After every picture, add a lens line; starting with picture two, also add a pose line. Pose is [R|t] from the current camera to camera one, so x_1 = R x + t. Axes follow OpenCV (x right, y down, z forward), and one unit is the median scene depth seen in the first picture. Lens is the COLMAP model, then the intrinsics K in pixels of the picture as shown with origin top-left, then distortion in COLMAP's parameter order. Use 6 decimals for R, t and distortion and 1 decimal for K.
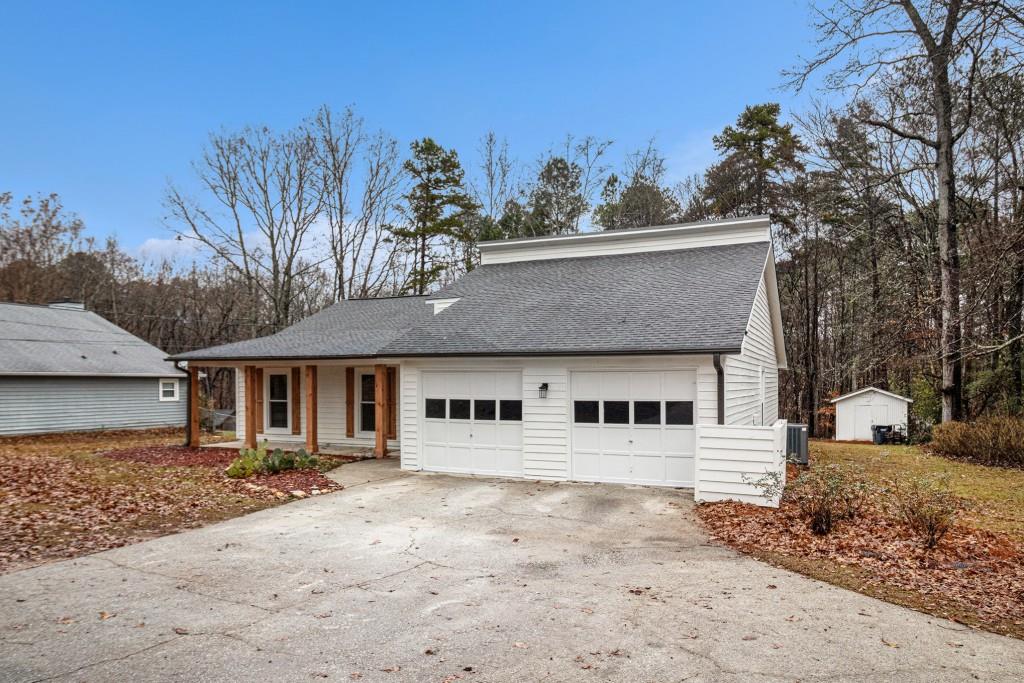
lens RADIAL K [[656.2, 0, 497.0], [0, 656.2, 379.6], [0, 0, 1]] dist [0.000212, 0.001293]
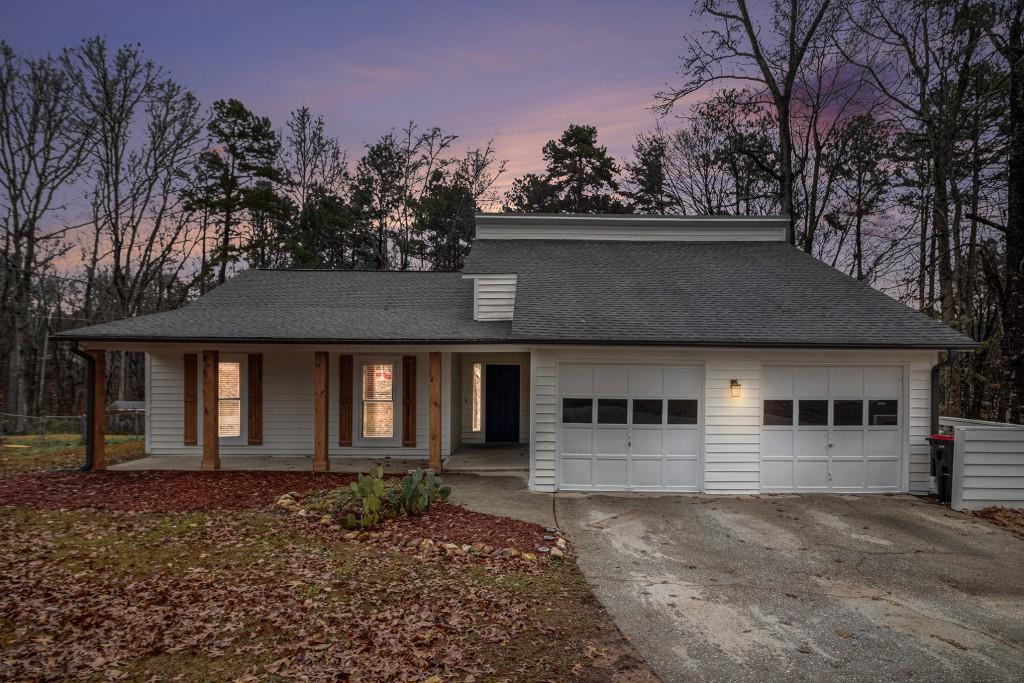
lens RADIAL K [[639.6, 0, 480.6], [0, 639.6, 344.1], [0, 0, 1]] dist [-0.001349, 0.001127]
pose [[0.914261, 0.031963, 0.403863, -0.299435], [-0.011338, 0.998511, -0.053357, 0.004329], [-0.404967, 0.044203, 0.913262, 0.202880]]
